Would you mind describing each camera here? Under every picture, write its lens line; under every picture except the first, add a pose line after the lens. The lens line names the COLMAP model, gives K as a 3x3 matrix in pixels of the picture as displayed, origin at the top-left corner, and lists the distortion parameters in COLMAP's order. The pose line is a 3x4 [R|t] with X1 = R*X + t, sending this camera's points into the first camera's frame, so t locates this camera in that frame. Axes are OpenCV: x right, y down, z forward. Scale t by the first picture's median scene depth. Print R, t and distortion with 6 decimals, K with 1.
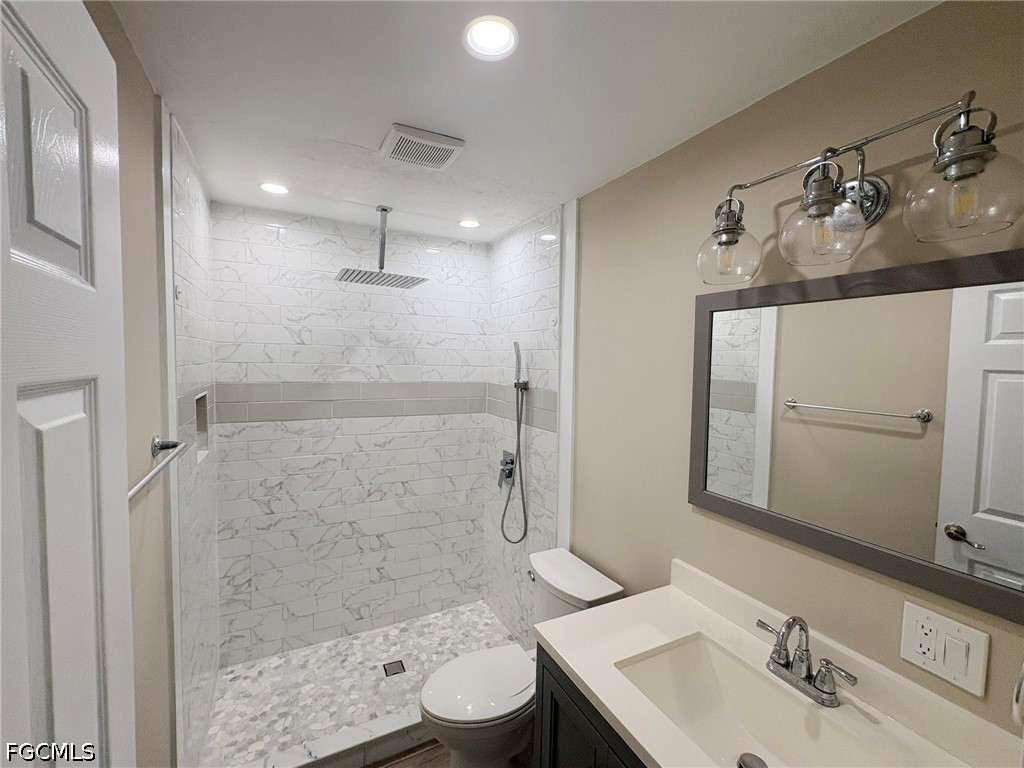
lens RADIAL K [[436.1, 0, 510.1], [0, 436.1, 384.1], [0, 0, 1]] dist [0.002203, -0.000175]
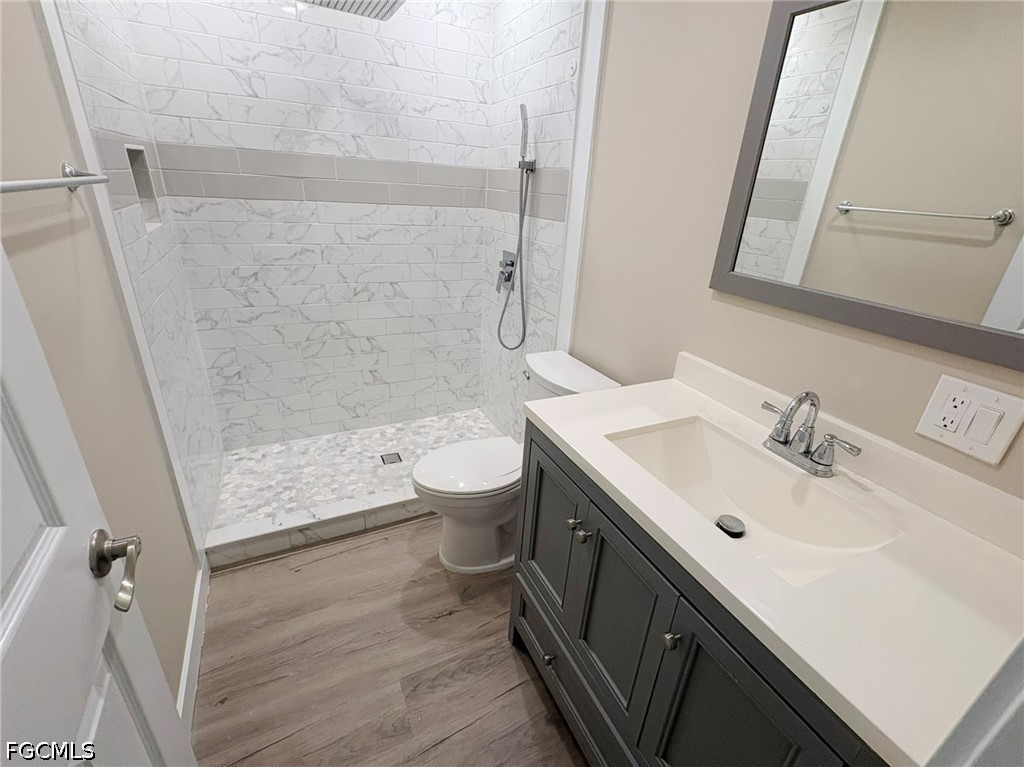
lens RADIAL K [[453.2, 0, 509.1], [0, 453.2, 384.7], [0, 0, 1]] dist [-0.000045, 0.000120]
pose [[0.999107, 0.041848, -0.005907, 0.014803], [-0.037217, 0.937423, 0.346199, 0.098919], [0.020025, -0.345670, 0.938142, 0.049579]]
